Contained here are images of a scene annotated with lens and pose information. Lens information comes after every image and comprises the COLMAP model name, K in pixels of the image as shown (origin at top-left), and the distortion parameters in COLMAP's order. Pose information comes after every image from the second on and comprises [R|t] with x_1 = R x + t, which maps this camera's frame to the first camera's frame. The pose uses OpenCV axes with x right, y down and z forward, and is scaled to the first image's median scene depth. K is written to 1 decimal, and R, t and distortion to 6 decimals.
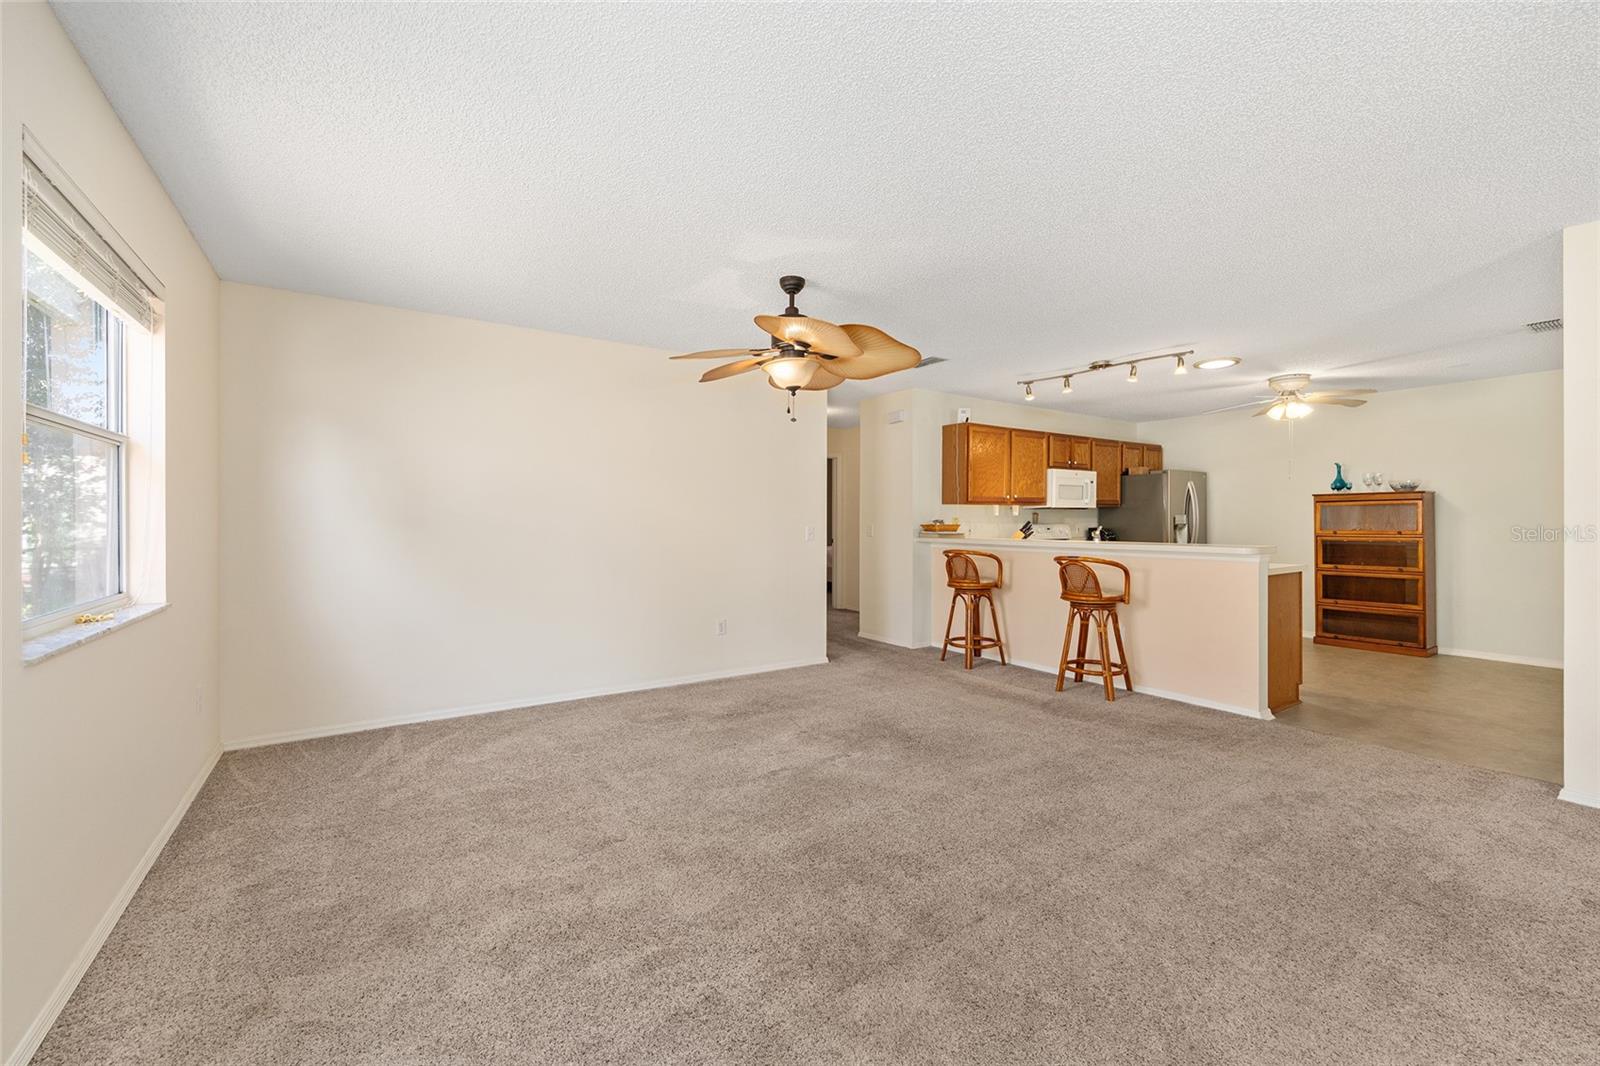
lens RADIAL K [[641.6, 0, 805.1], [0, 641.6, 523.3], [0, 0, 1]] dist [0.000936, 0.000204]
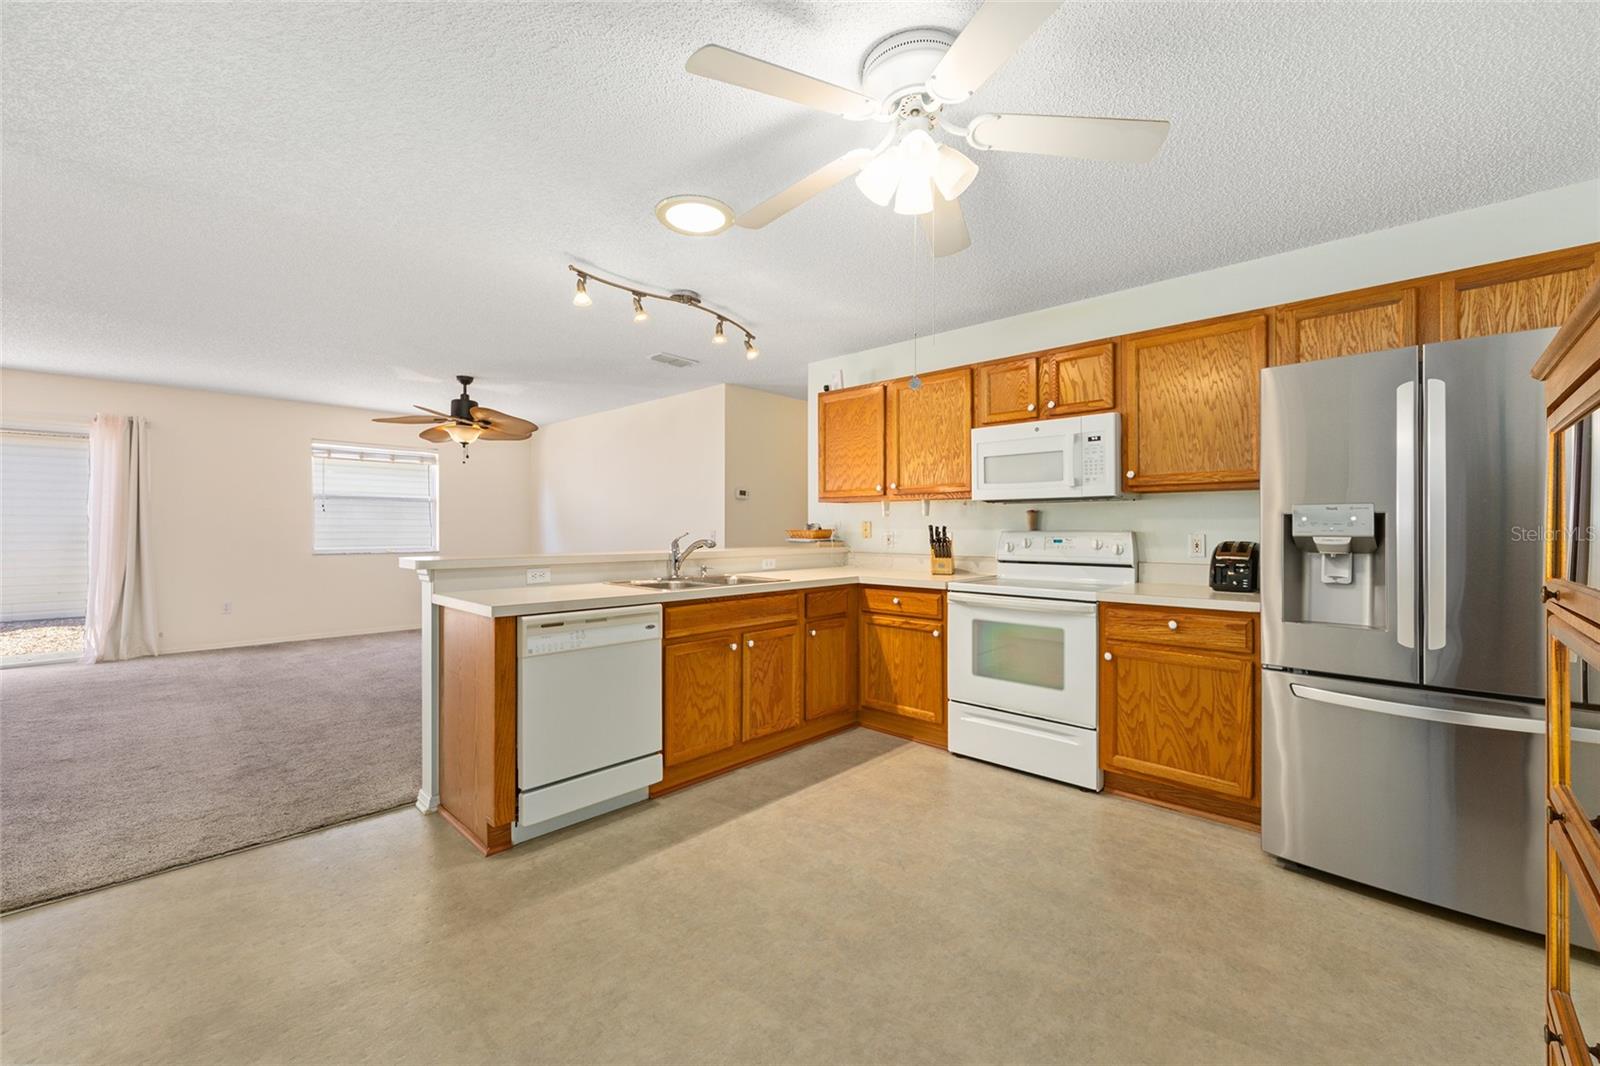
lens RADIAL K [[641.2, 0, 801.8], [0, 641.2, 527.7], [0, 0, 1]] dist [-0.001111, -0.000100]
pose [[0.217507, 0.005662, -0.976042, 0.959506], [-0.005706, 0.999973, 0.004529, -0.003376], [0.976042, 0.004585, 0.217533, 0.801670]]
